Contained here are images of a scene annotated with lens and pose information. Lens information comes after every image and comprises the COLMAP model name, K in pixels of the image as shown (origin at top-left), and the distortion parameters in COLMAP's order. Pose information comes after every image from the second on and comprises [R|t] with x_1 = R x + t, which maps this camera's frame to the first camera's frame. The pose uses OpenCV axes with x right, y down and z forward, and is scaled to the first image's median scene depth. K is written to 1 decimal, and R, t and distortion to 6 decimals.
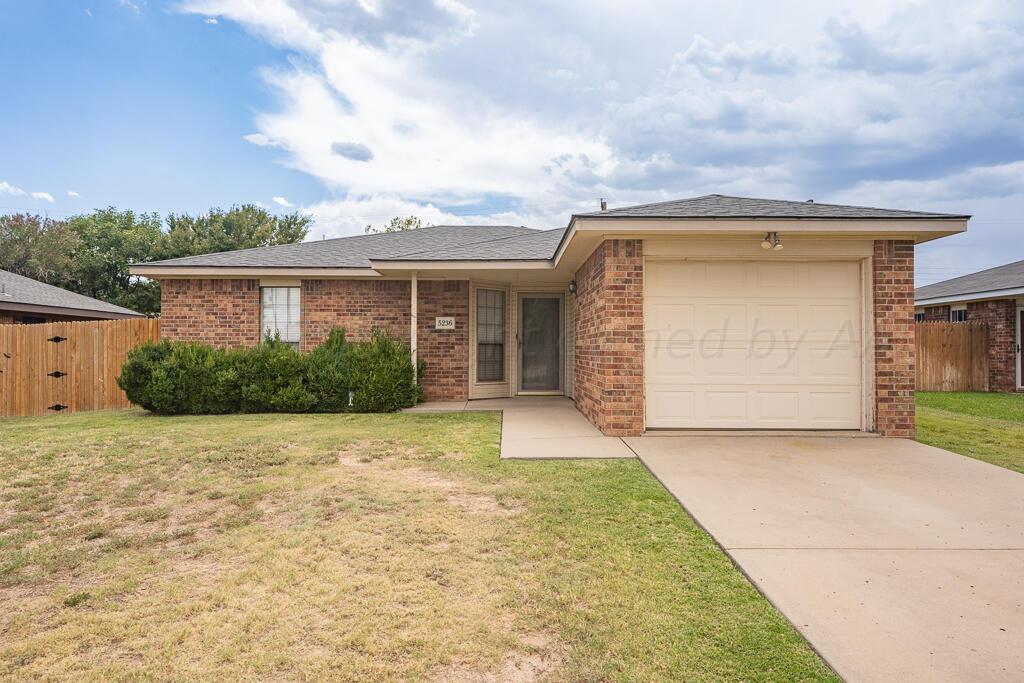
lens RADIAL K [[683.4, 0, 508.4], [0, 683.4, 346.1], [0, 0, 1]] dist [0.010978, 0.002599]
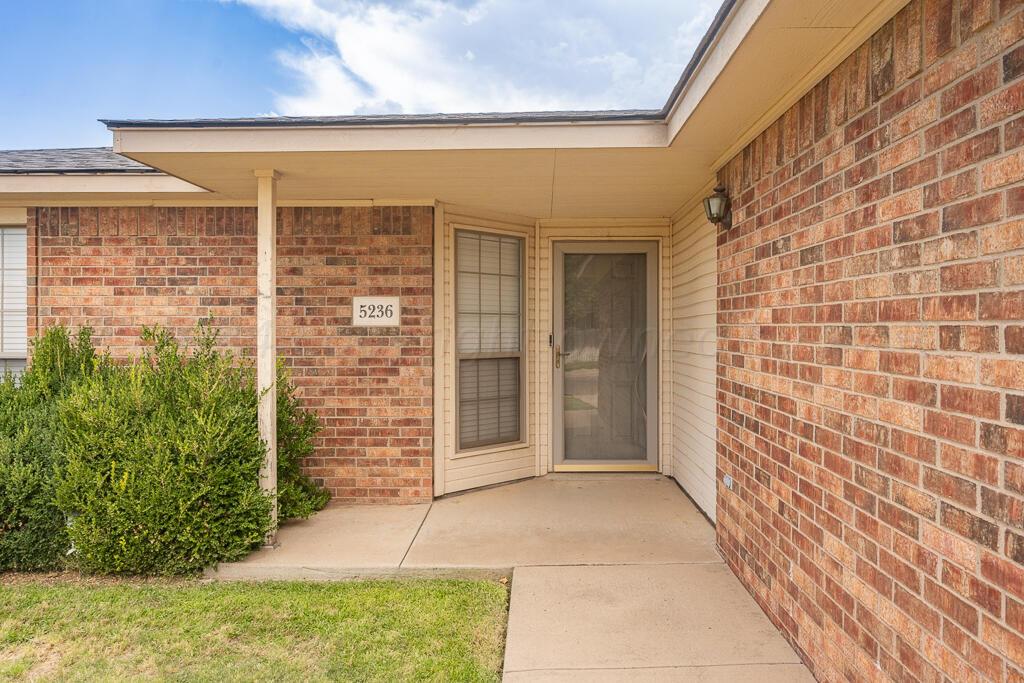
lens RADIAL K [[683.4, 0, 515.7], [0, 683.4, 335.0], [0, 0, 1]] dist [0.010978, 0.002599]
pose [[0.999798, -0.005482, -0.019336, -0.001426], [0.005608, 0.999963, 0.006509, -0.021780], [0.019300, -0.006616, 0.999792, 0.591796]]
